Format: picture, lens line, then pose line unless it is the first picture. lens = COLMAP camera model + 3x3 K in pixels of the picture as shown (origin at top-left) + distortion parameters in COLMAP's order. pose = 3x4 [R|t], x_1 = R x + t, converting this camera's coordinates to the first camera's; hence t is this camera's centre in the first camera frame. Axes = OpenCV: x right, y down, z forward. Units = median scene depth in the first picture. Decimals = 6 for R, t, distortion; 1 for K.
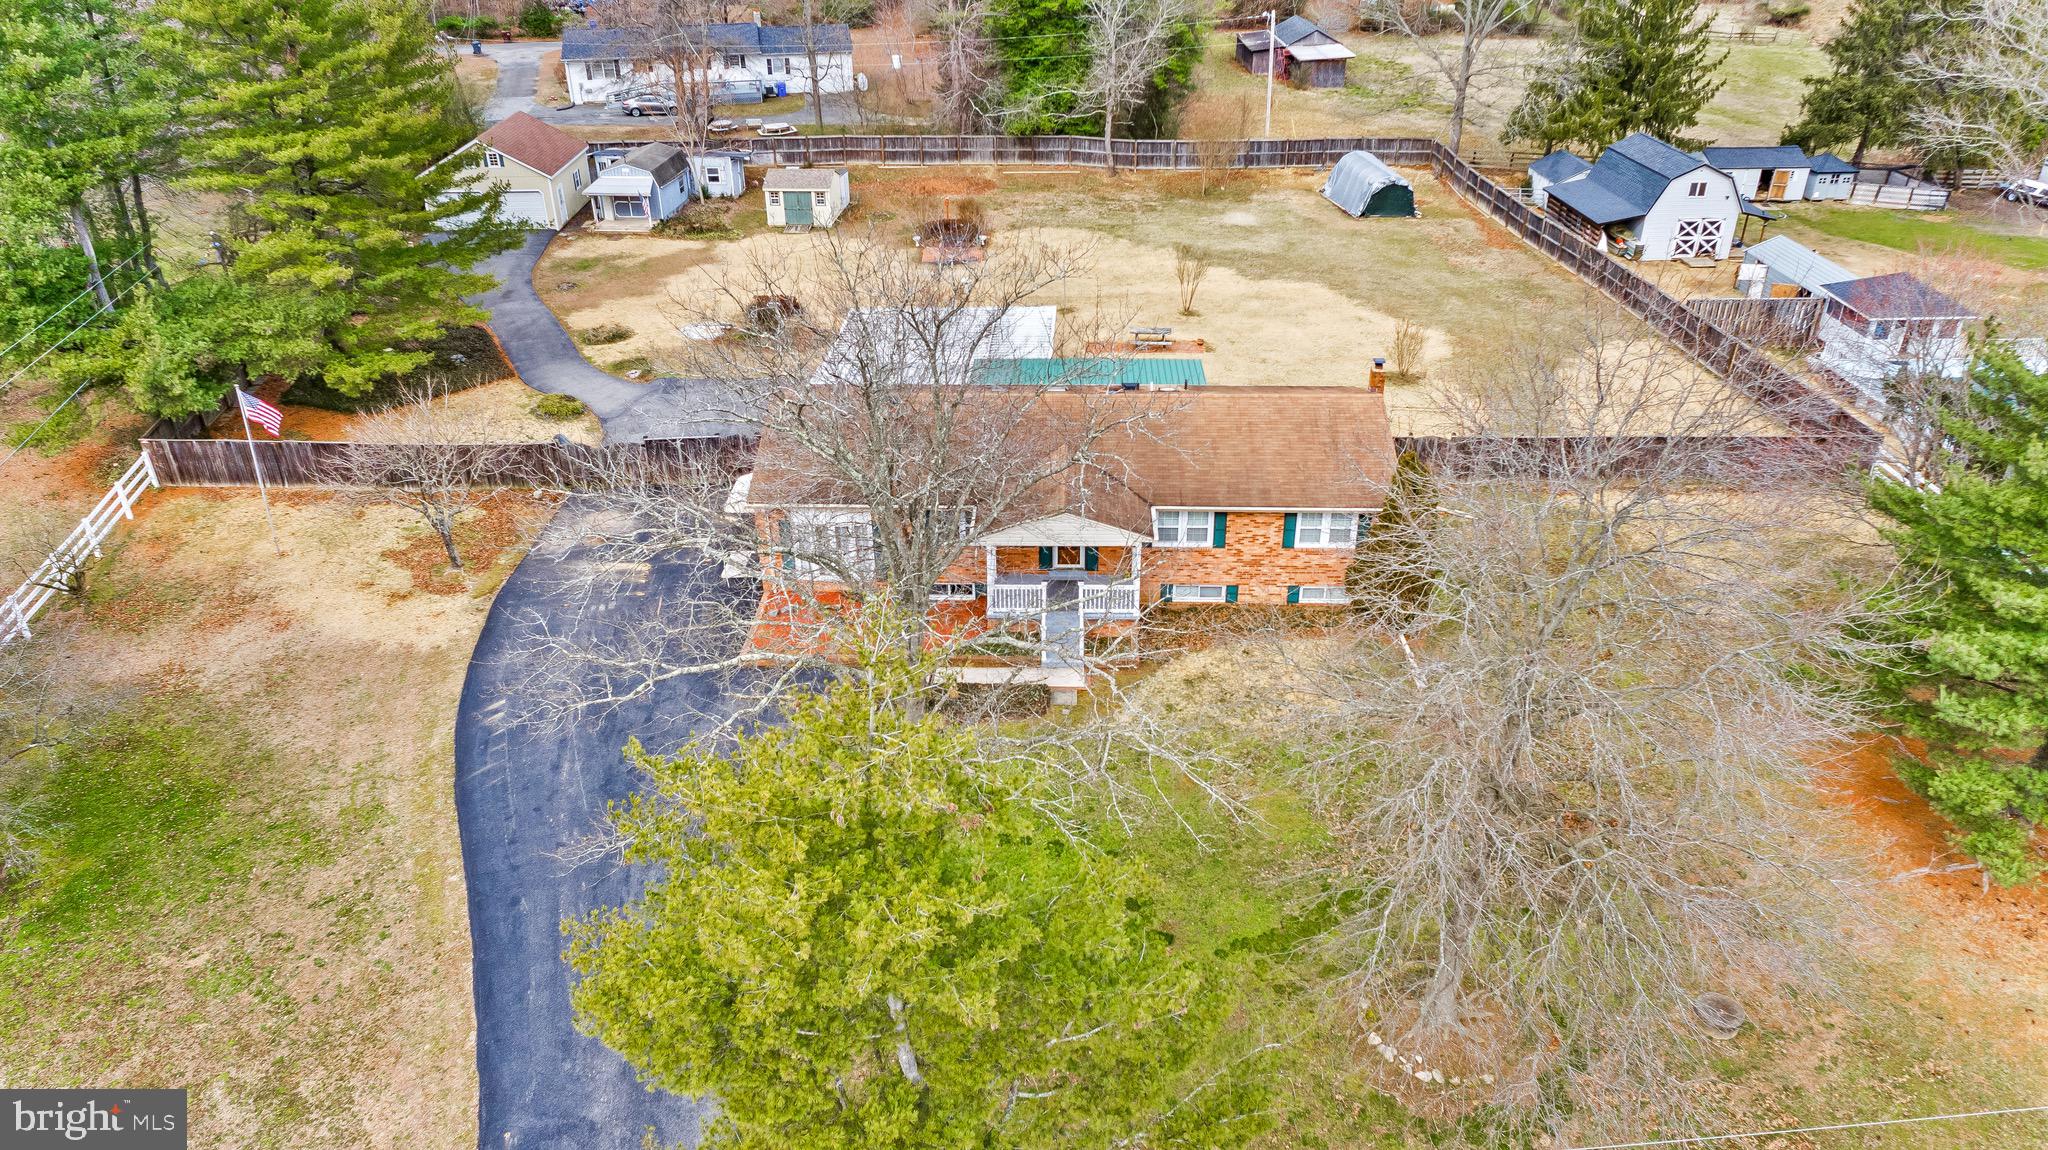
lens RADIAL K [[1401.3, 0, 1025.7], [0, 1401.3, 542.2], [0, 0, 1]] dist [-0.005564, 0.005812]
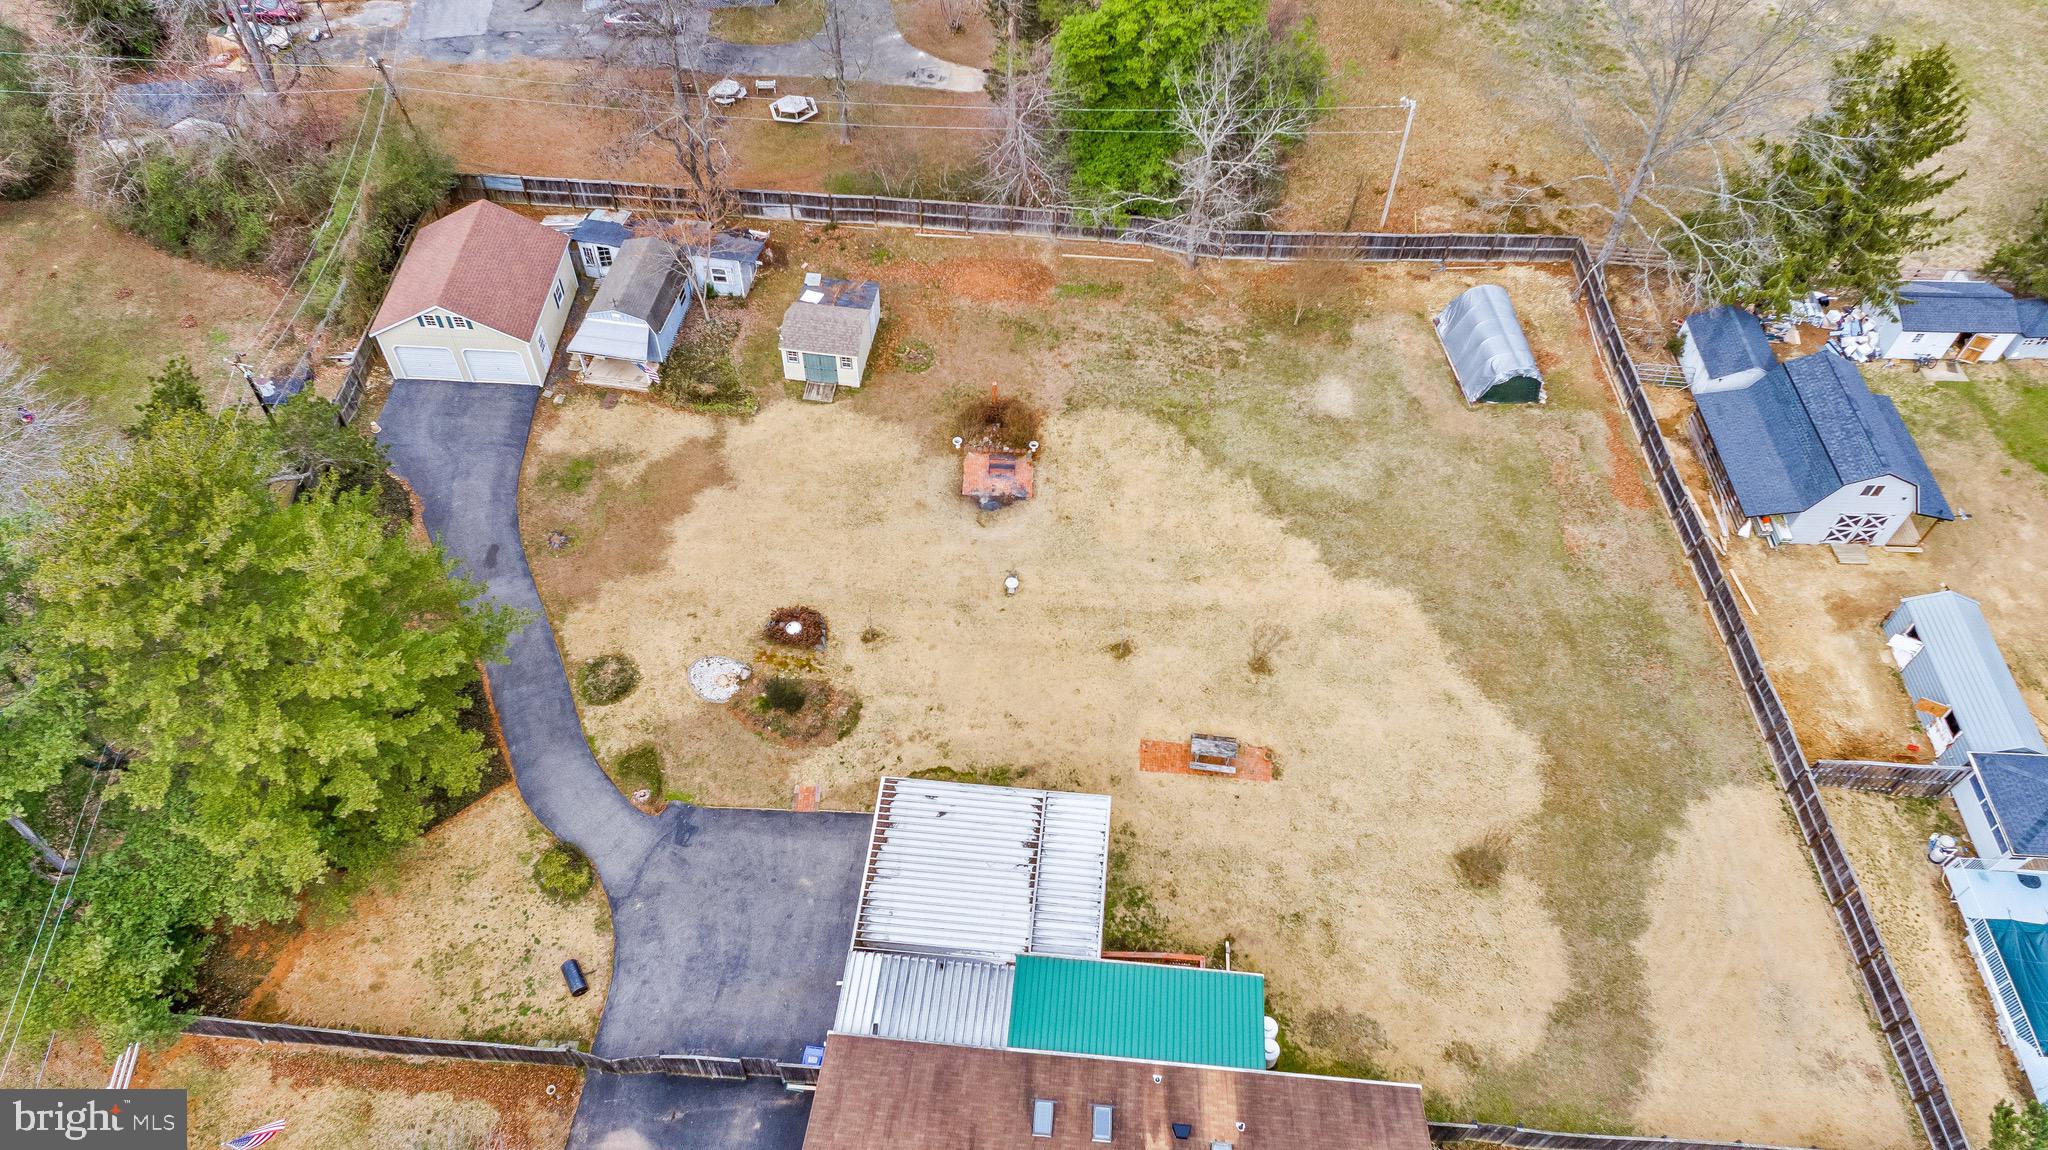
lens RADIAL K [[1384.5, 0, 1025.0], [0, 1384.5, 571.0], [0, 0, 1]] dist [-0.012138, 0.012175]
pose [[0.998047, 0.062467, 0.000424, -0.032732], [-0.057373, 0.913933, 0.401789, -0.508881], [0.024711, -0.401029, 0.915732, 0.194261]]
